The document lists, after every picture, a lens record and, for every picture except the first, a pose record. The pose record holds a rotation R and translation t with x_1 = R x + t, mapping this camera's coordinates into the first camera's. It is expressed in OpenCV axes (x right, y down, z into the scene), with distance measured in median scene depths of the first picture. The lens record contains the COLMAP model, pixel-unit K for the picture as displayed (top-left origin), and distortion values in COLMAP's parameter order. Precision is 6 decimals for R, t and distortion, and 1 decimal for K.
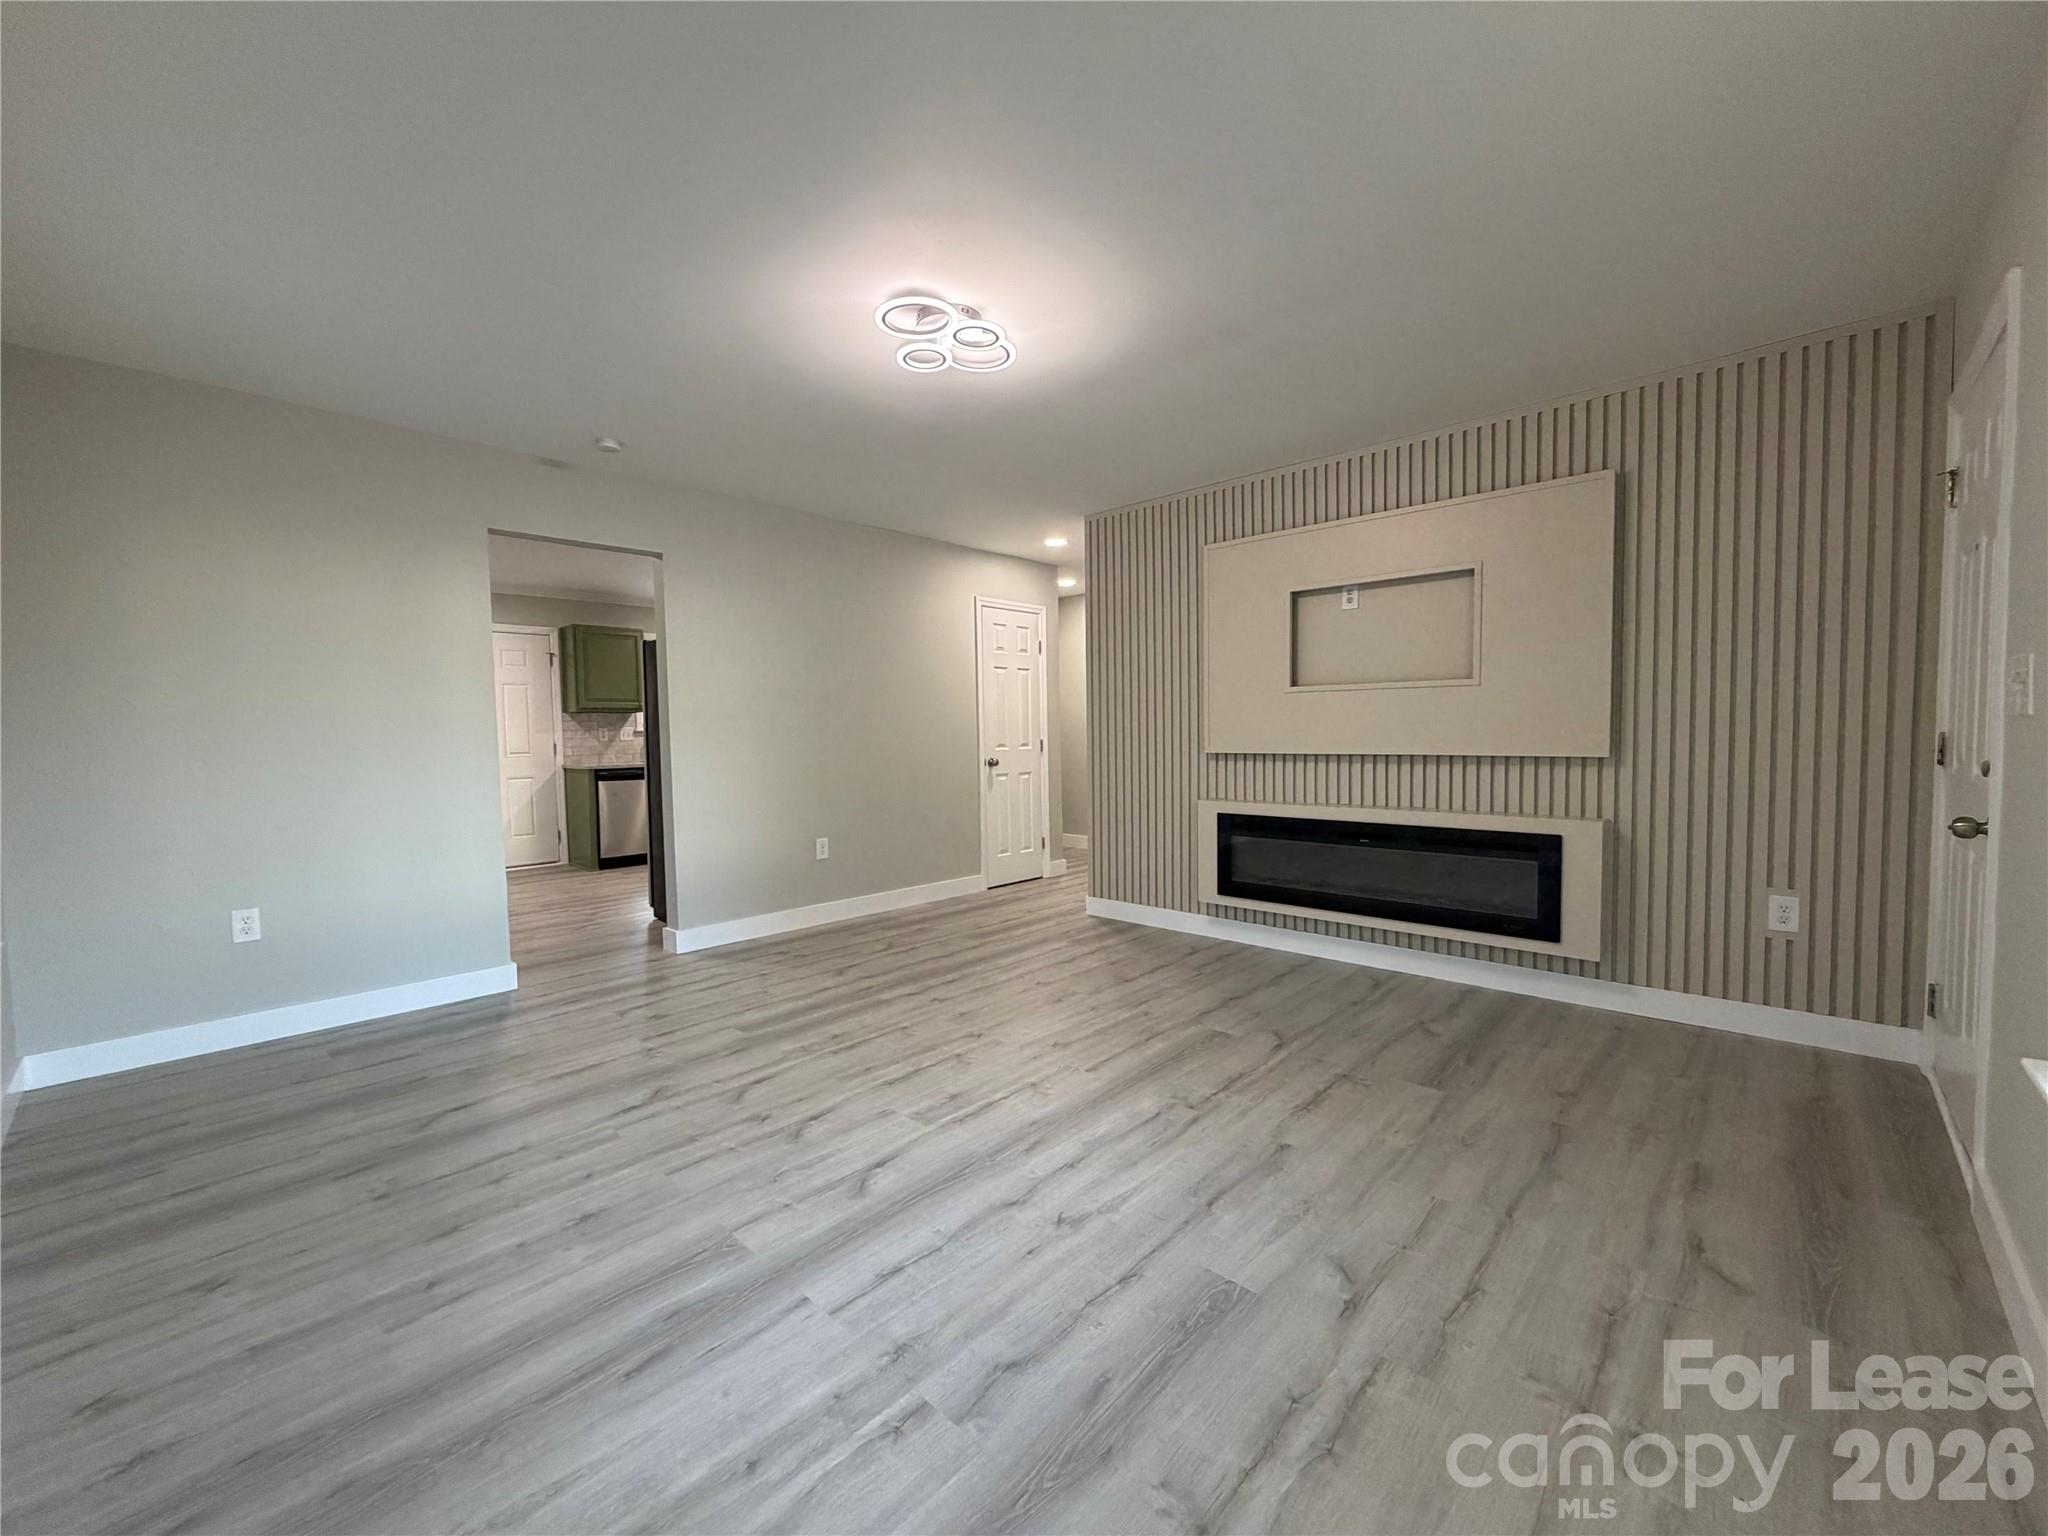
lens RADIAL K [[818.3, 0, 1013.9], [0, 818.3, 770.8], [0, 0, 1]] dist [-0.000620, 0.000148]
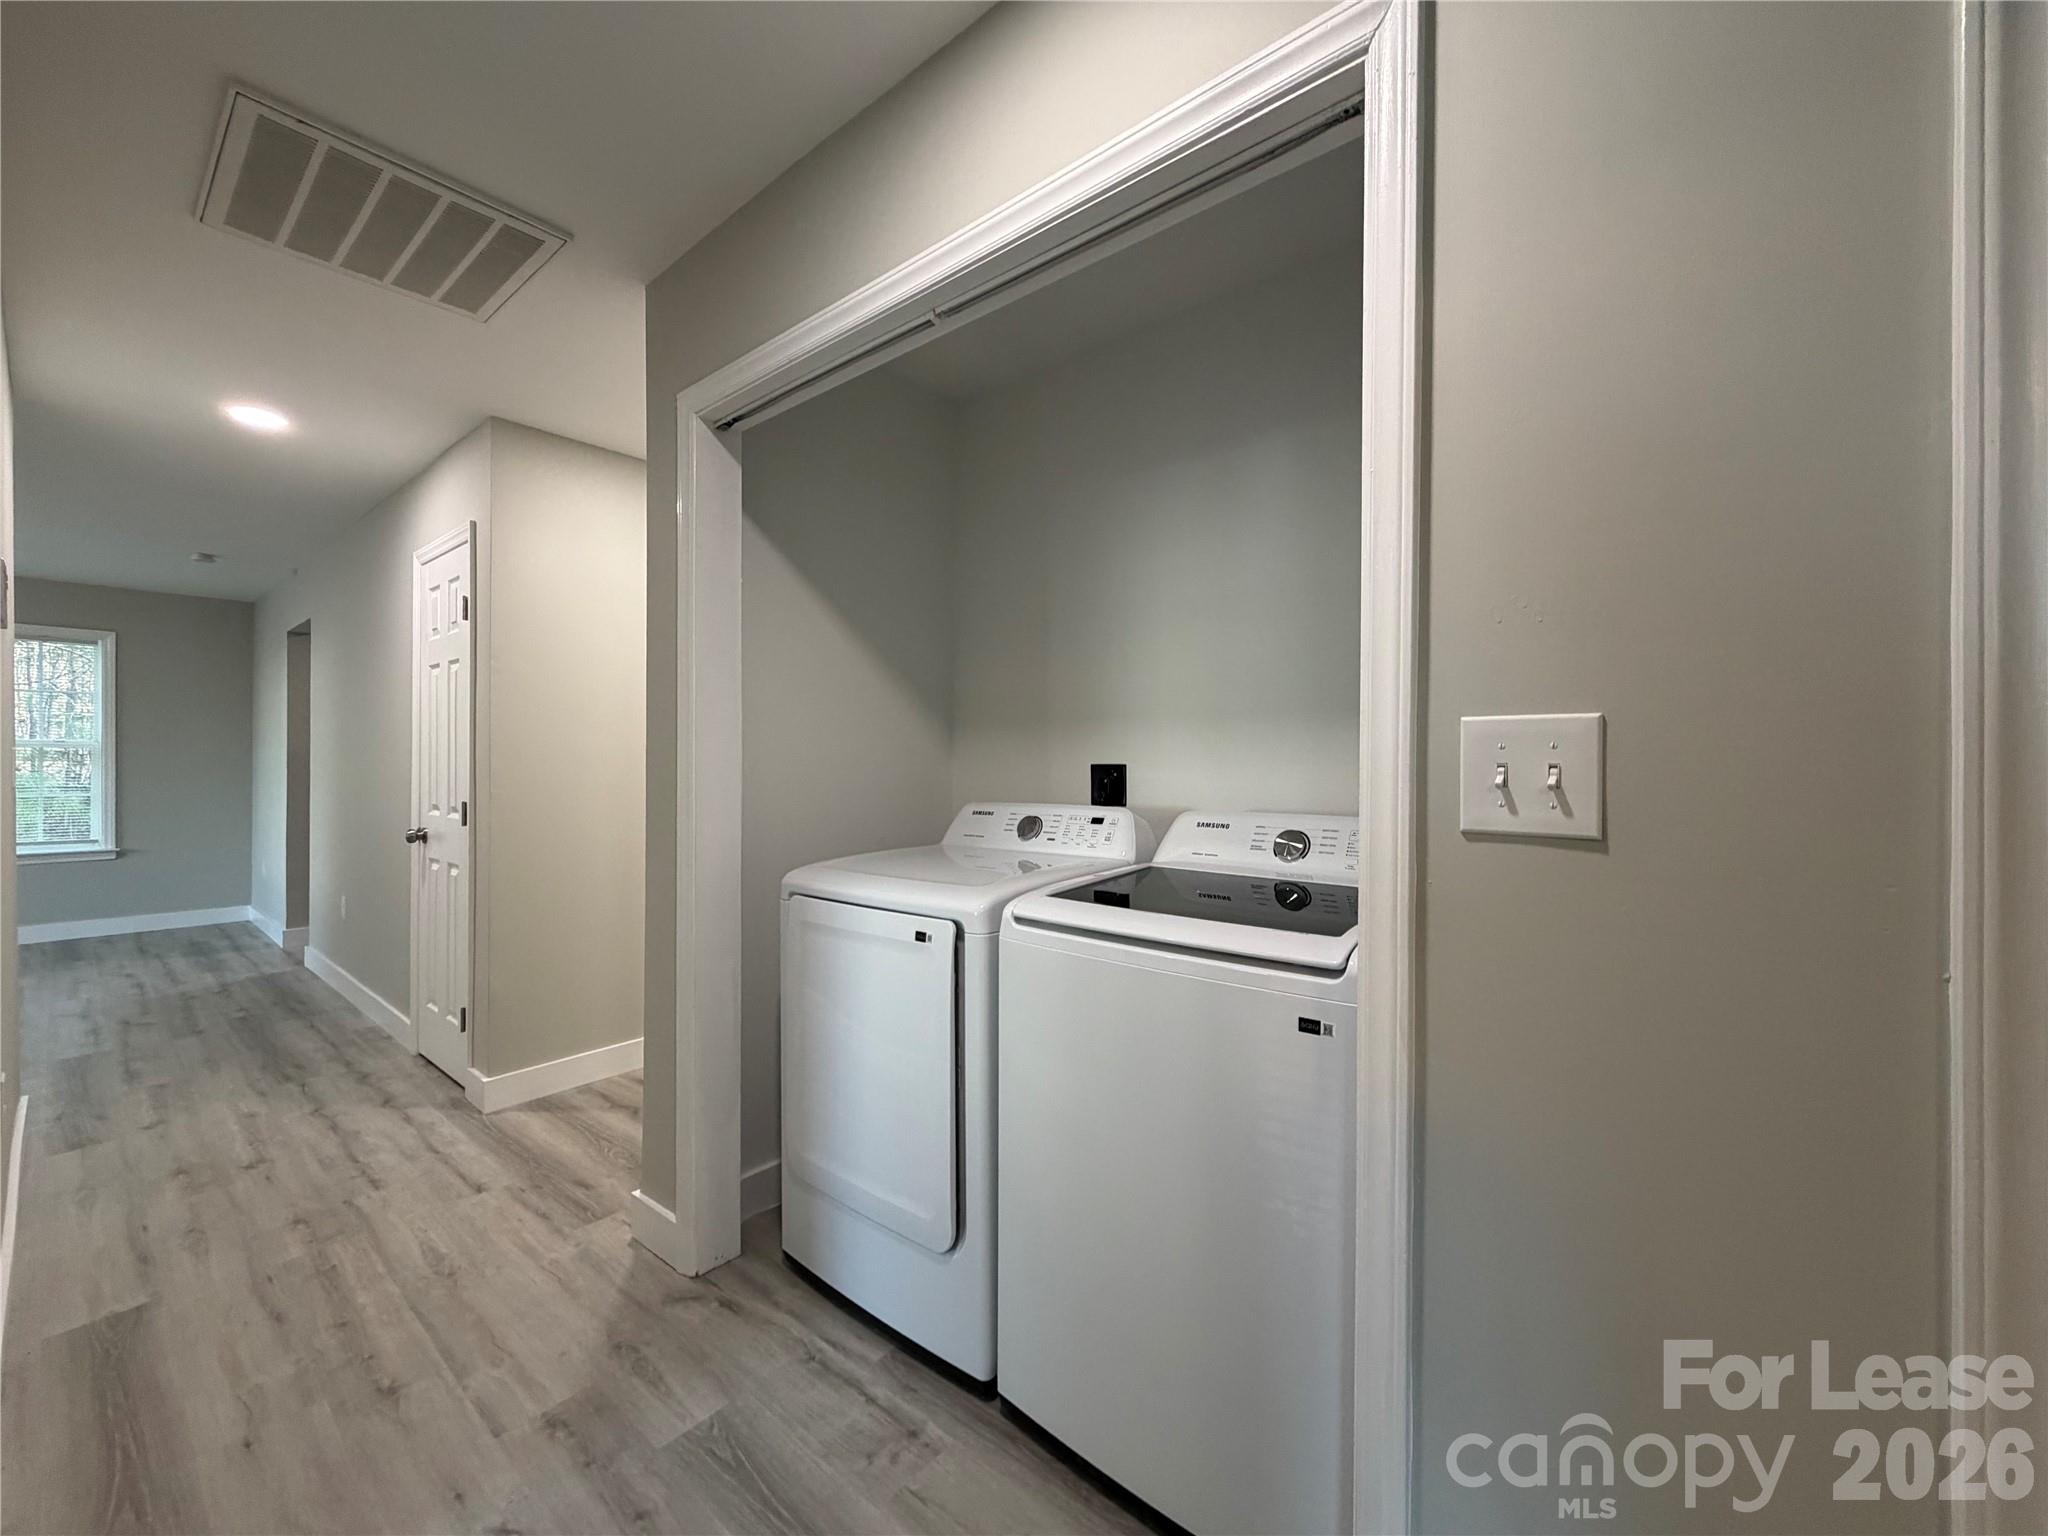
lens RADIAL K [[818.3, 0, 1022.1], [0, 818.3, 767.6], [0, 0, 1]] dist [-0.000620, 0.000148]
pose [[0.062577, 0.017928, -0.997879, 0.966233], [-0.048520, 0.998711, 0.014900, -0.146925], [0.996860, 0.047485, 0.063366, 2.355530]]
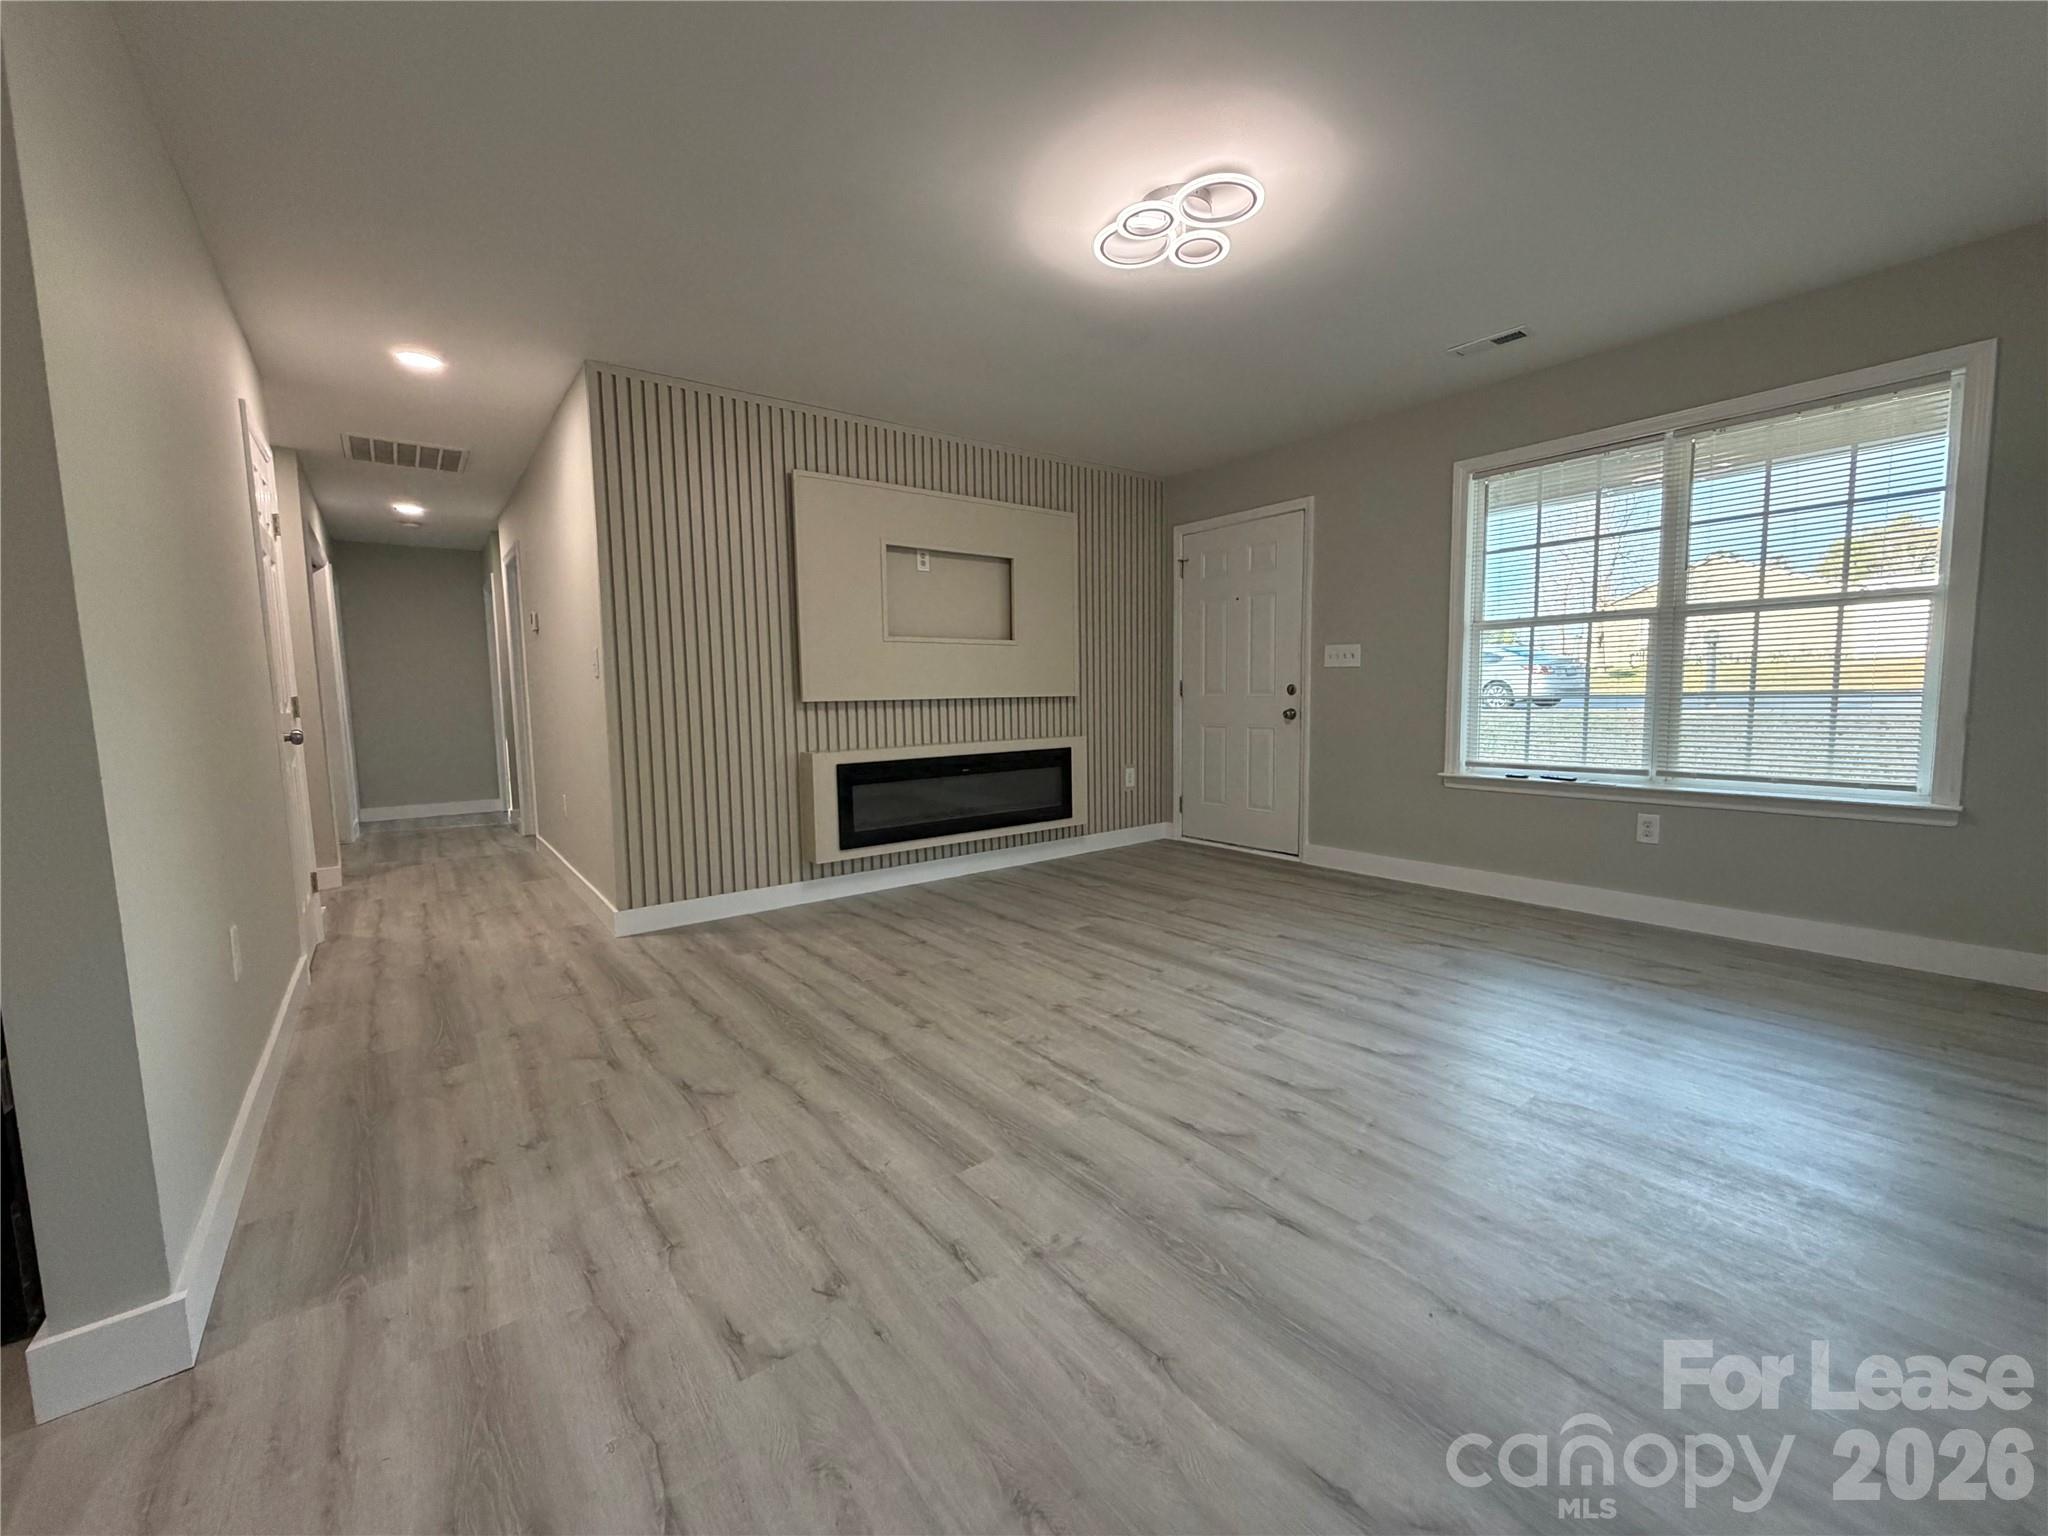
lens RADIAL K [[818.3, 0, 1025.9], [0, 818.3, 768.4], [0, 0, 1]] dist [-0.000620, 0.000148]
pose [[0.152383, -0.081991, 0.984915, -0.795987], [0.061433, 0.995412, 0.073360, 0.000267], [-0.986410, 0.049328, 0.156721, 0.785218]]
